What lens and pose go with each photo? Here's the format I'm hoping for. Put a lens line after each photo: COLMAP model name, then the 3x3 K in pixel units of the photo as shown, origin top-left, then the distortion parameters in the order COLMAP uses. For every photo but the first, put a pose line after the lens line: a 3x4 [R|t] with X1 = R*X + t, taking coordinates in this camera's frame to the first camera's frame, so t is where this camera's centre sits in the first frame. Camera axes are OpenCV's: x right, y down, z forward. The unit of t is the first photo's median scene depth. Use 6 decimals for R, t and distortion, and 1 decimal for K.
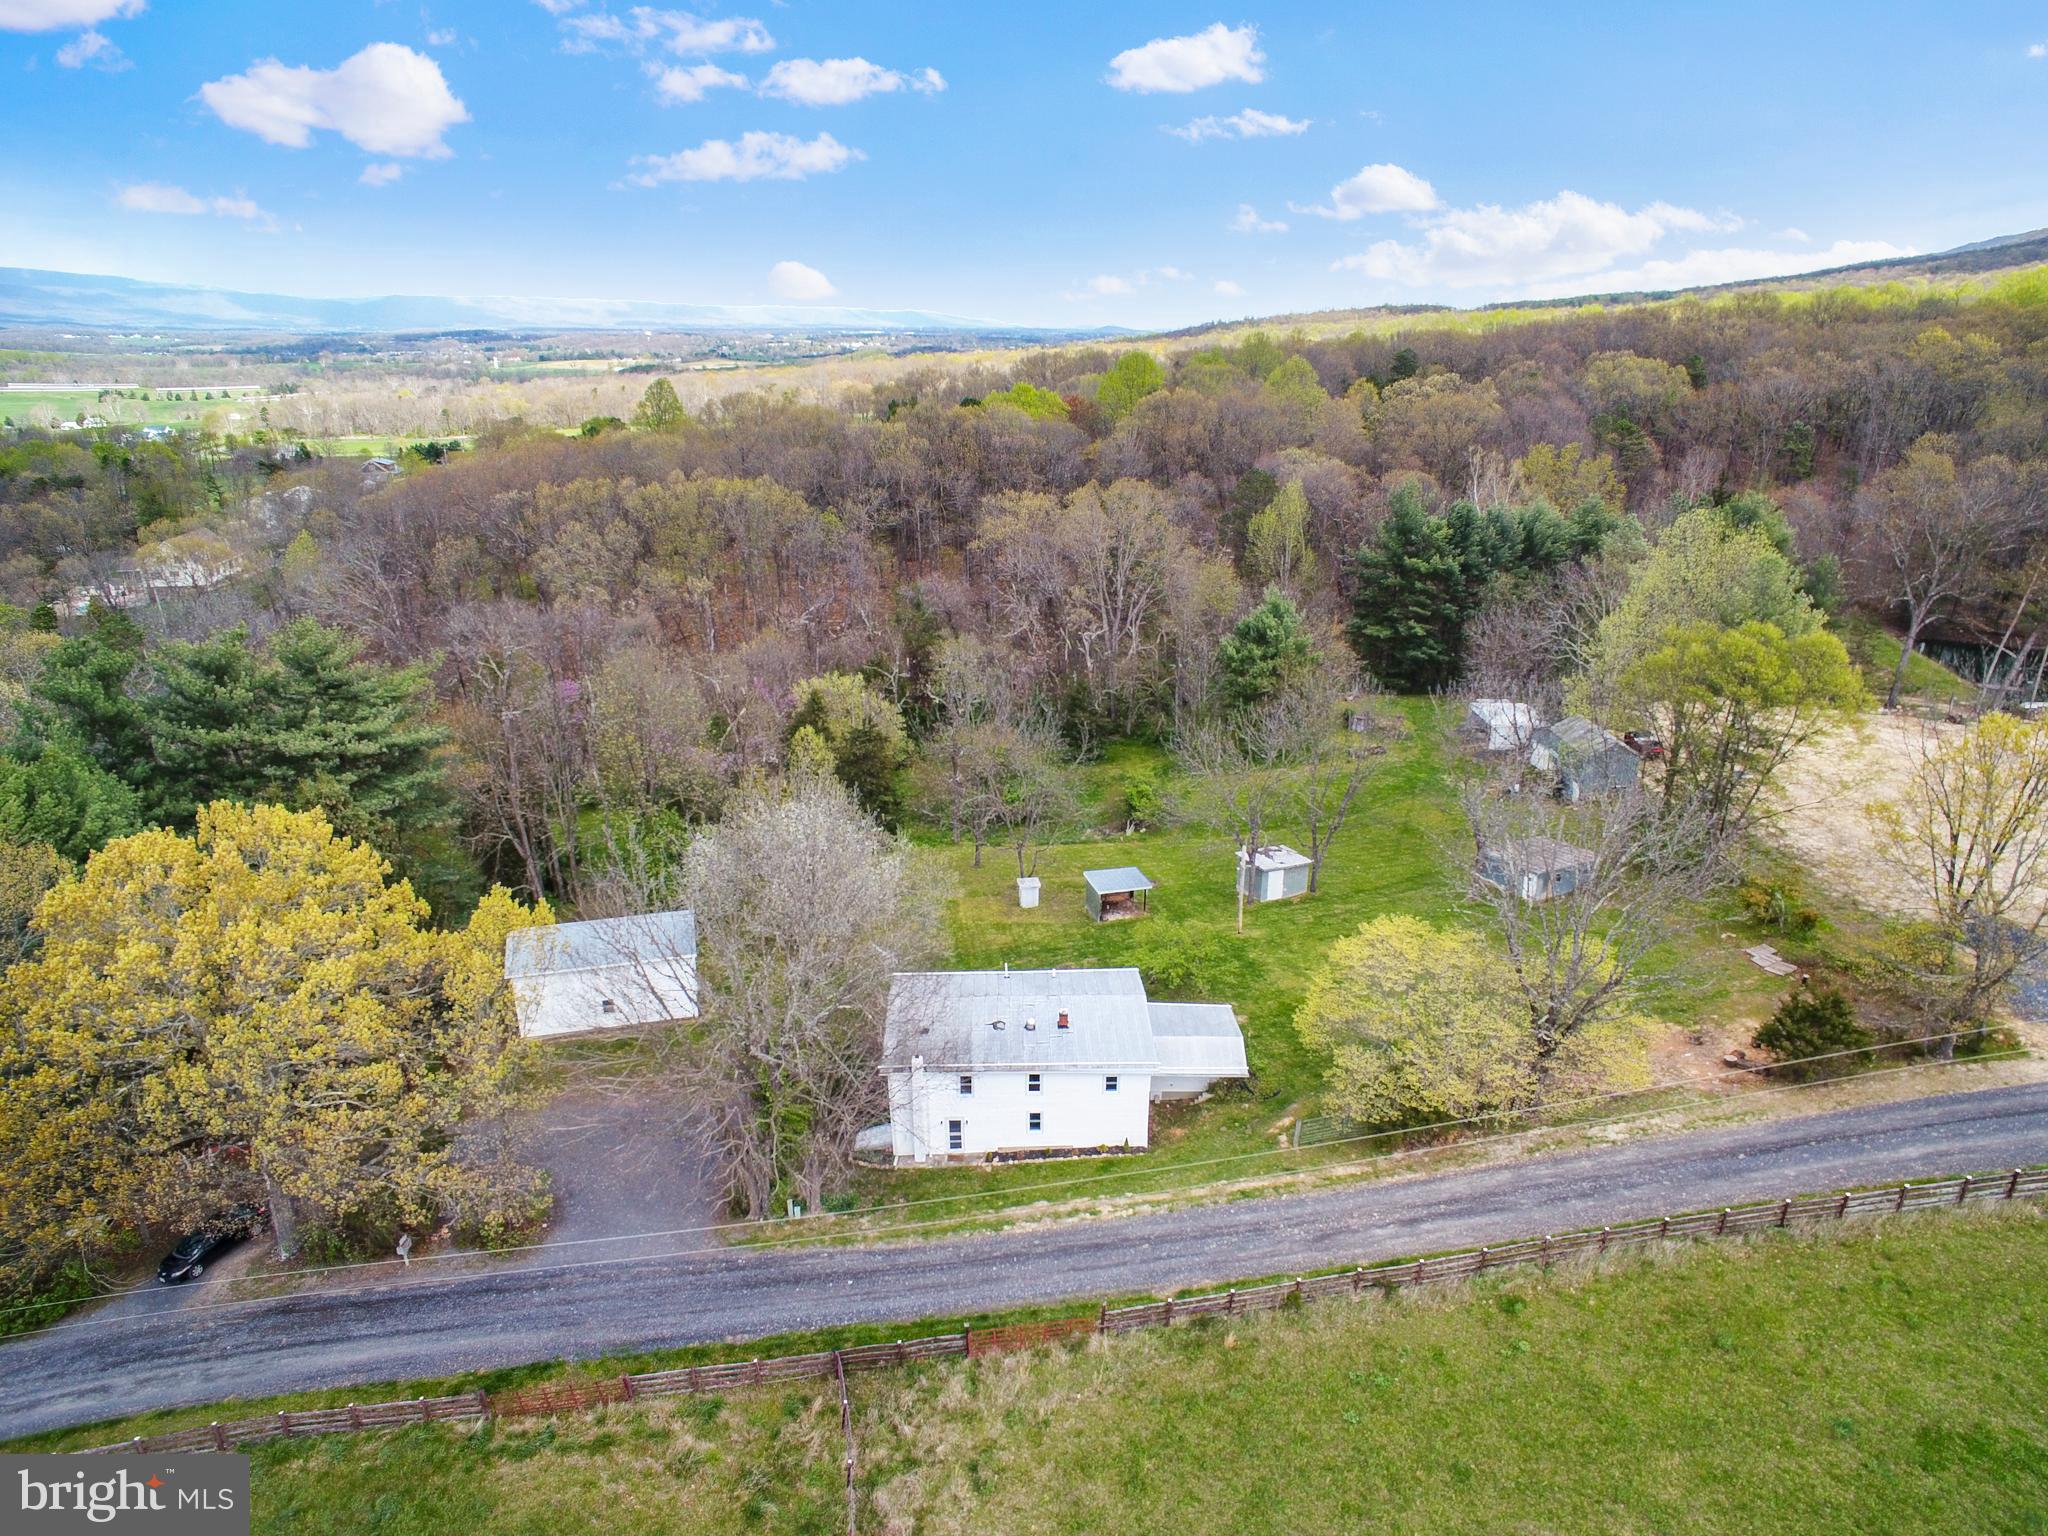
lens RADIAL K [[1195.7, 0, 1017.1], [0, 1195.7, 778.4], [0, 0, 1]] dist [-0.084349, 0.063000]
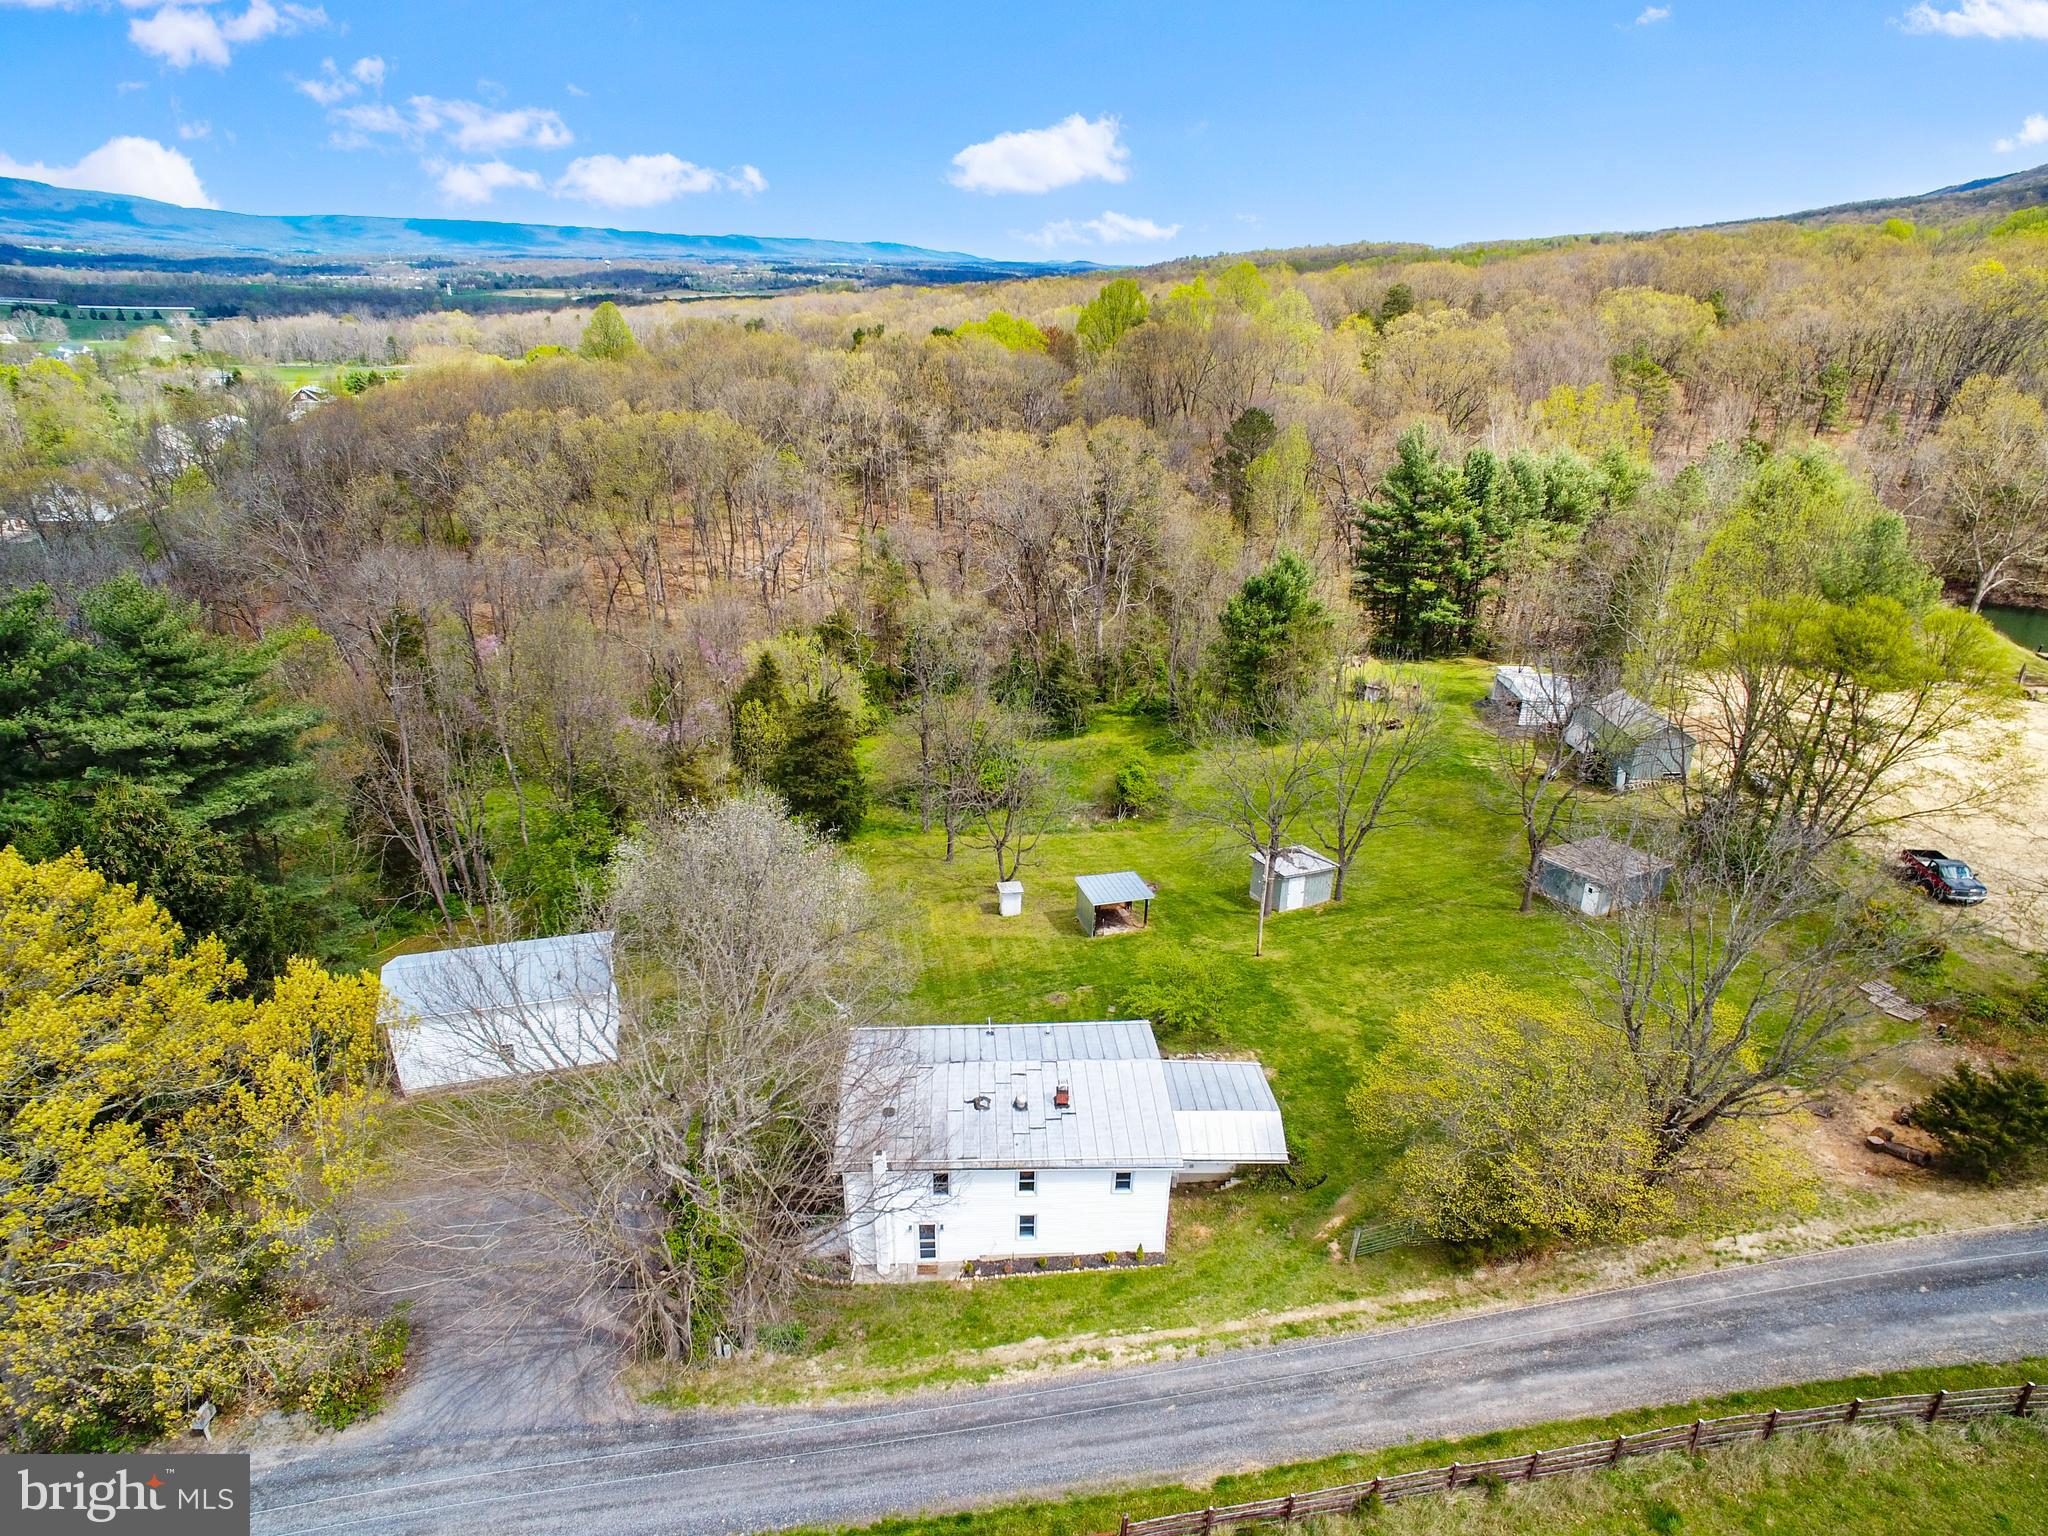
lens RADIAL K [[1195.7, 0, 1014.2], [0, 1195.7, 771.0], [0, 0, 1]] dist [-0.084349, 0.063000]
pose [[0.999650, 0.005481, 0.025888, -0.016272], [-0.006597, 0.999044, 0.043213, -0.053692], [-0.025626, -0.043369, 0.998730, 0.222931]]
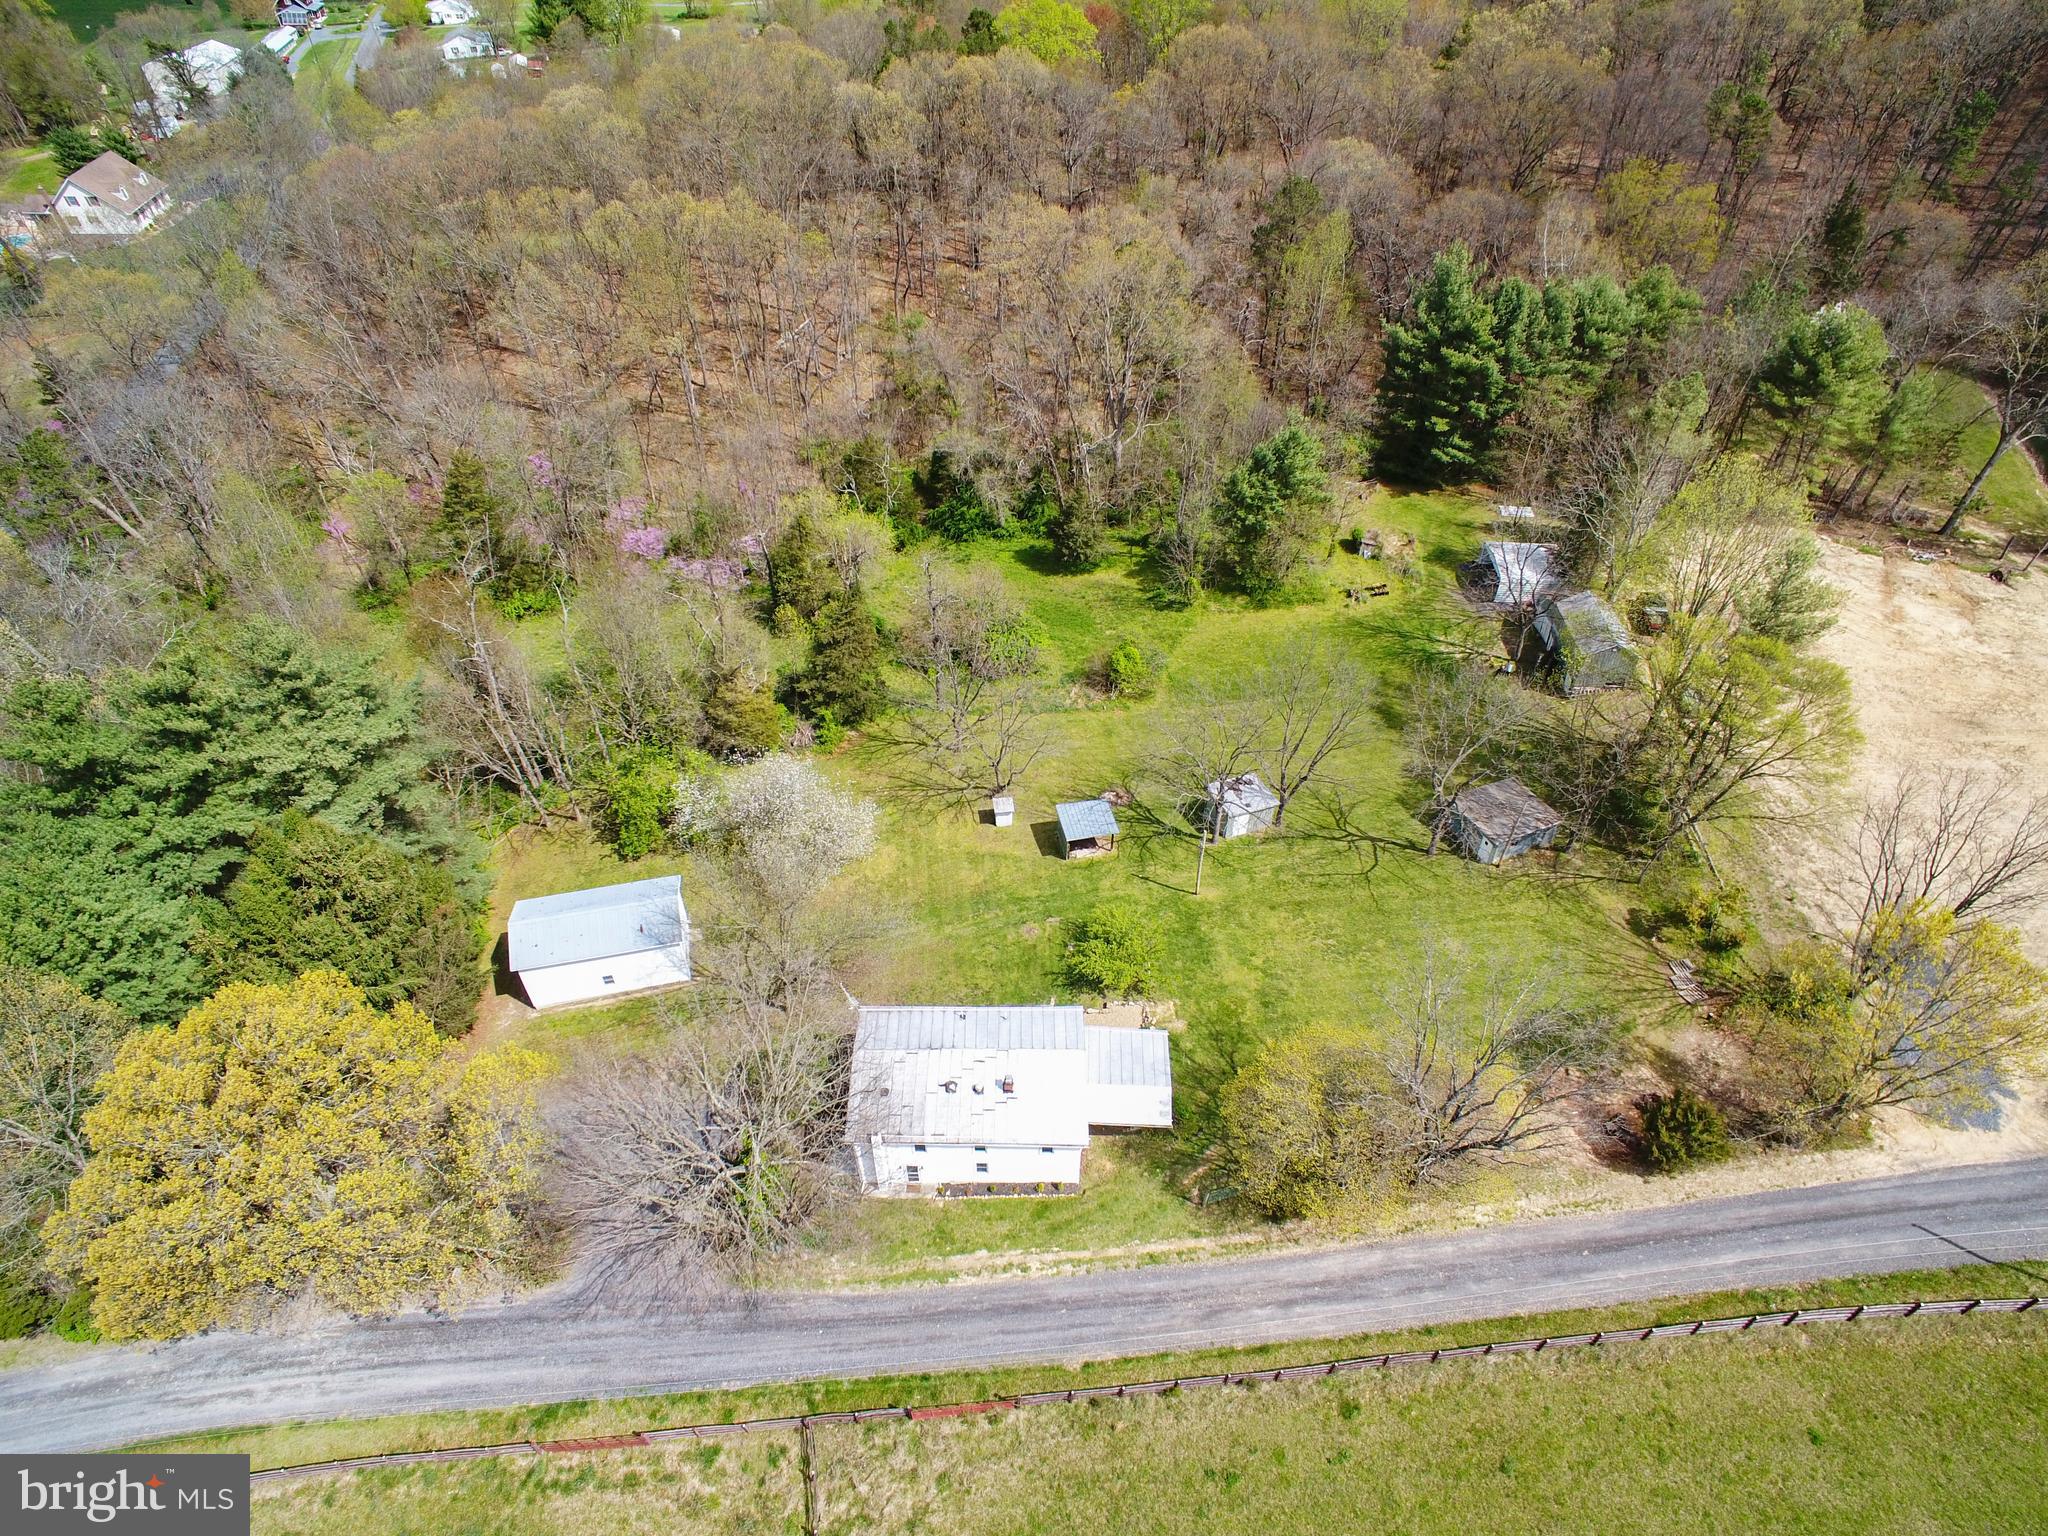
lens RADIAL K [[1195.7, 0, 1017.4], [0, 1195.7, 781.2], [0, 0, 1]] dist [-0.084349, 0.063000]
pose [[0.999505, 0.023644, -0.020774, 0.067183], [-0.013861, 0.923256, 0.383935, -0.516050], [0.028257, -0.383457, 0.923126, 0.084415]]
